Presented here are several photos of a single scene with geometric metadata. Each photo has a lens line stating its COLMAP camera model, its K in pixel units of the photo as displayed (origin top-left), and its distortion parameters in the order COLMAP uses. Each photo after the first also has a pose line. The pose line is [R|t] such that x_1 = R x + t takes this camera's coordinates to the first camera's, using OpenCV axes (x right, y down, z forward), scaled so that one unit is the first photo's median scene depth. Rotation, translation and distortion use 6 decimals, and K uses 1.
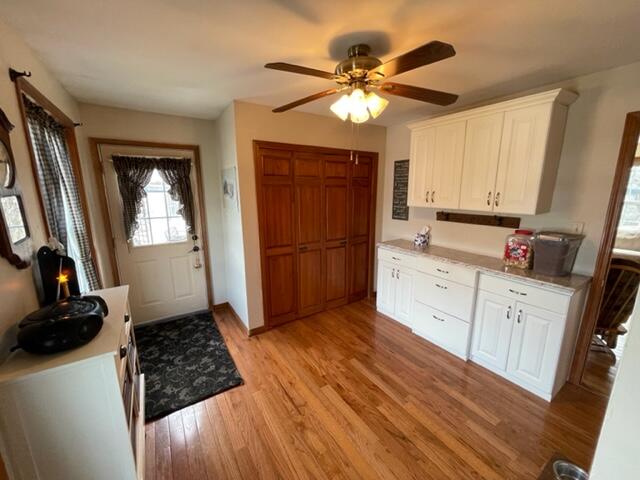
lens RADIAL K [[257.6, 0, 318.5], [0, 257.6, 239.7], [0, 0, 1]] dist [-0.001218, 0.000887]
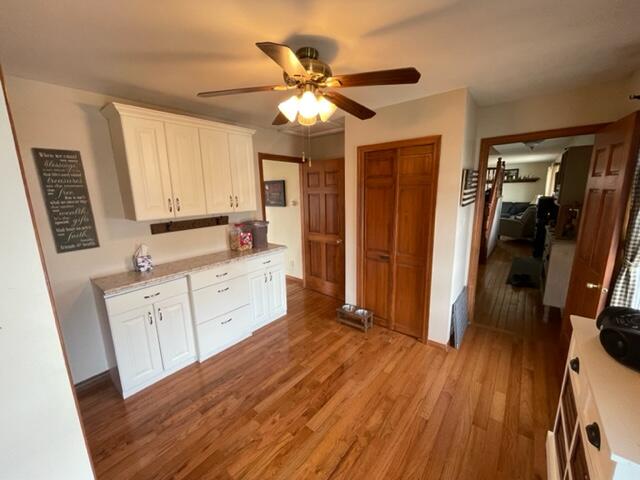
lens RADIAL K [[257.6, 0, 317.6], [0, 257.6, 239.5], [0, 0, 1]] dist [-0.001218, 0.000887]
pose [[-0.294270, -0.168557, 0.940741, -0.633758], [0.215899, 0.947156, 0.237241, -0.191124], [-0.931017, 0.272918, -0.242328, 0.966488]]
